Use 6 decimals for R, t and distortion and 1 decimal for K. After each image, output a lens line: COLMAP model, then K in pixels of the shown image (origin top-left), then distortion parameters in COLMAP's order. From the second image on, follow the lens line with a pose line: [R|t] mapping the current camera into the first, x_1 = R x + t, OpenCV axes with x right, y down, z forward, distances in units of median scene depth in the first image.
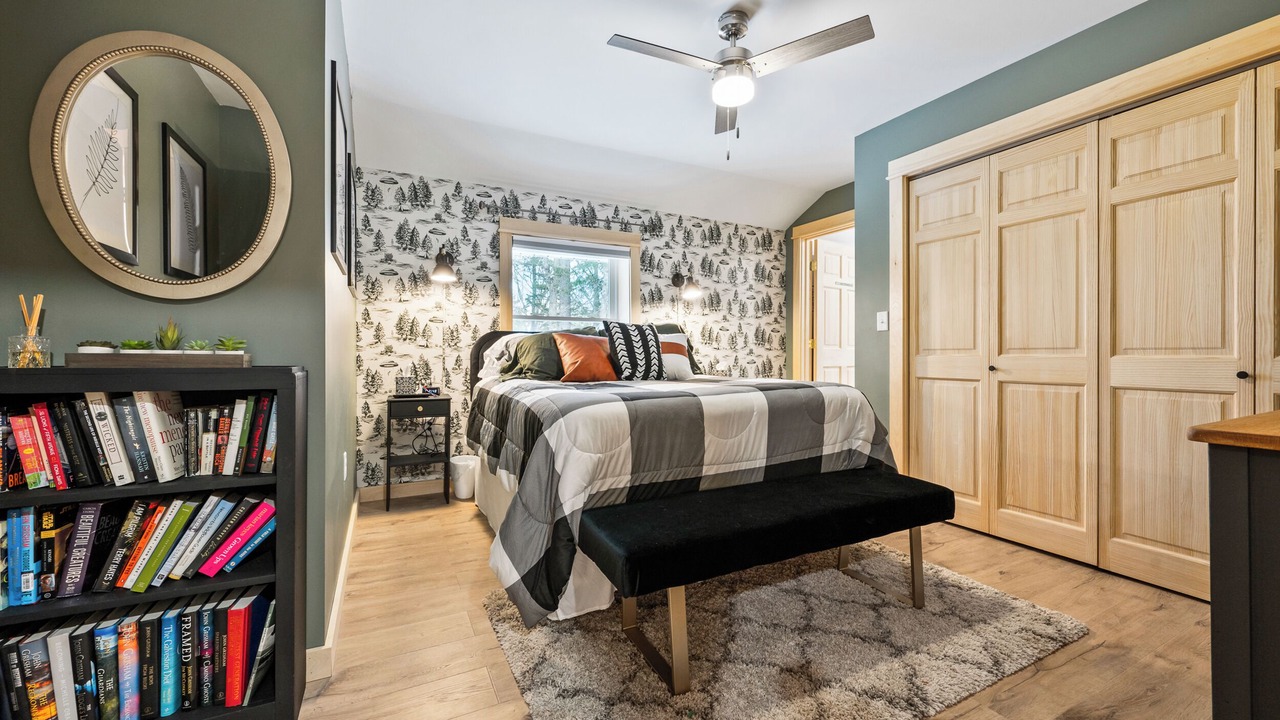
lens RADIAL K [[511.0, 0, 648.3], [0, 511.0, 340.7], [0, 0, 1]] dist [0.000723, -0.000359]
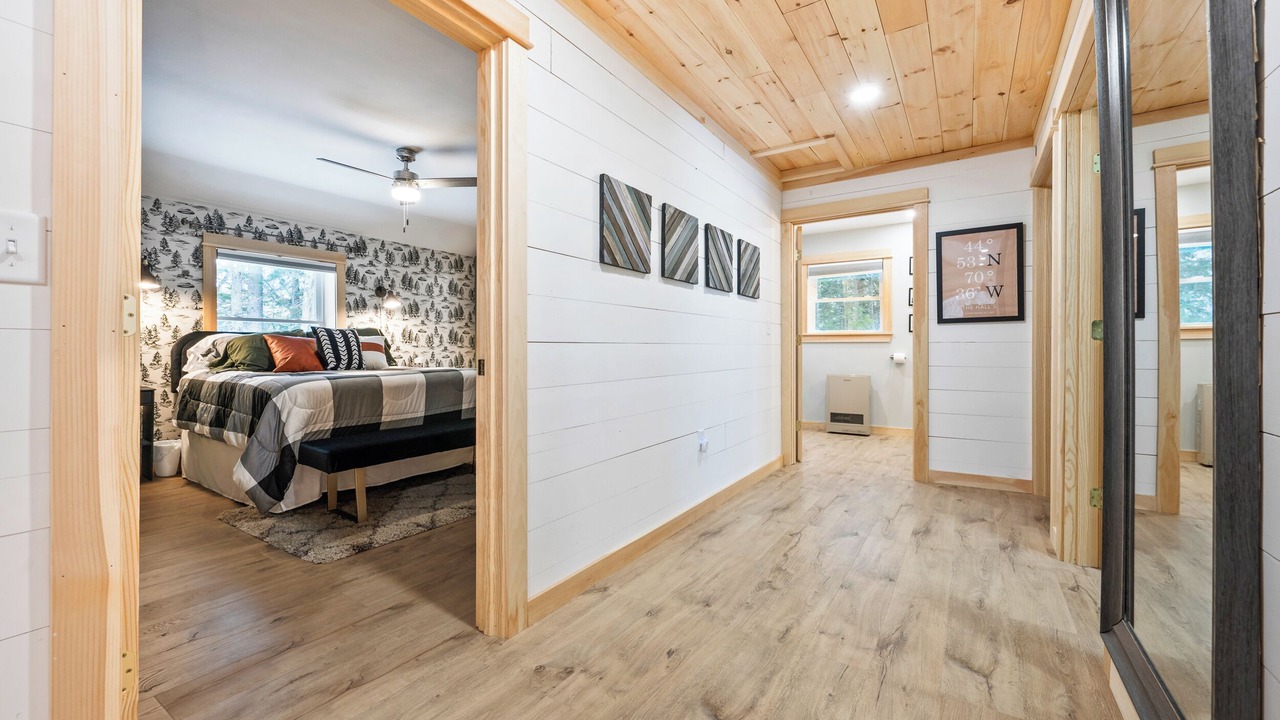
lens RADIAL K [[503.0, 0, 642.7], [0, 503.0, 348.5], [0, 0, 1]] dist [-0.000815, -0.000090]
pose [[0.874864, 0.001538, 0.484367, 0.028228], [-0.013579, 0.999680, 0.021353, -0.017977], [-0.484179, -0.025259, 0.874604, -0.487619]]
